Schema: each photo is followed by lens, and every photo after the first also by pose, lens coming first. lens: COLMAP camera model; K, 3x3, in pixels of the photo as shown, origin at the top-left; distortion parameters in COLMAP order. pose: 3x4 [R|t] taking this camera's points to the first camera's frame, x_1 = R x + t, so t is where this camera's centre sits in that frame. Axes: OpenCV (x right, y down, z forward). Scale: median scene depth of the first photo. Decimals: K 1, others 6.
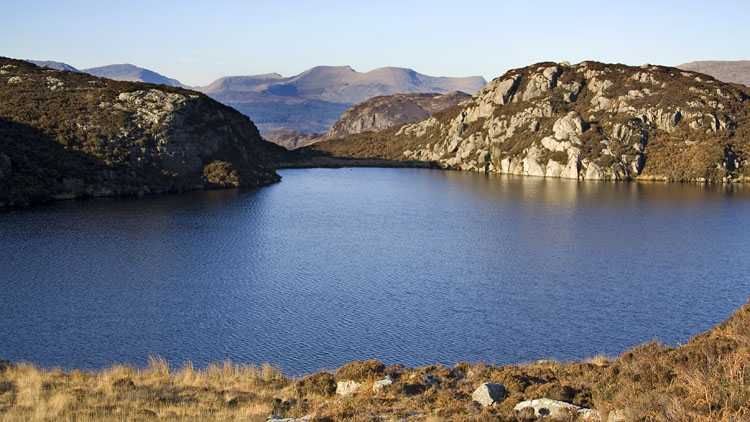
lens RADIAL K [[1092.2, 0, 382.5], [0, 1092.2, 210.6], [0, 0, 1]] dist [-0.071477, 0.000000]
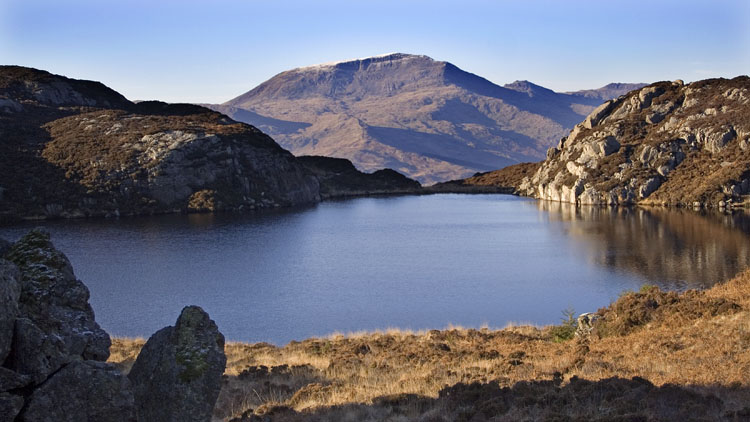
lens RADIAL K [[1190.8, 0, 369.5], [0, 1190.8, 215.0], [0, 0, 1]] dist [-0.065954, 0.000000]
pose [[0.856319, 0.000724, -0.516446, 0.565321], [-0.012966, 0.999714, -0.020098, 0.005132], [0.516284, 0.023906, 0.856084, -0.017500]]
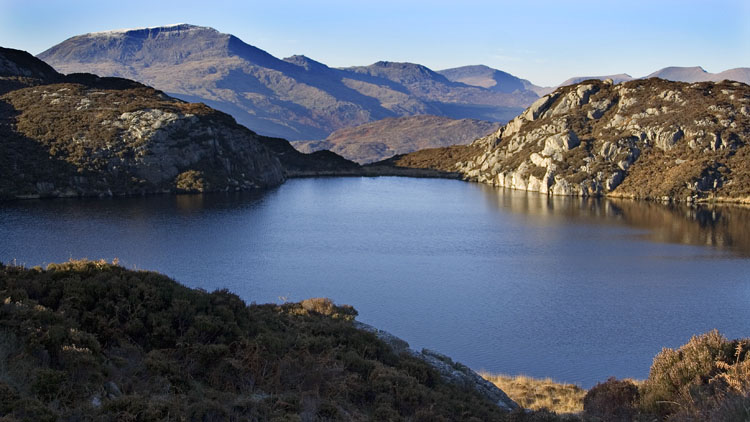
lens RADIAL K [[1092.2, 0, 377.8], [0, 1092.2, 207.6], [0, 0, 1]] dist [-0.071477, 0.000000]
pose [[0.945449, 0.034538, -0.323933, 0.360467], [-0.035379, 0.999369, 0.003294, -0.013137], [0.323842, 0.008346, 0.946074, -0.053914]]
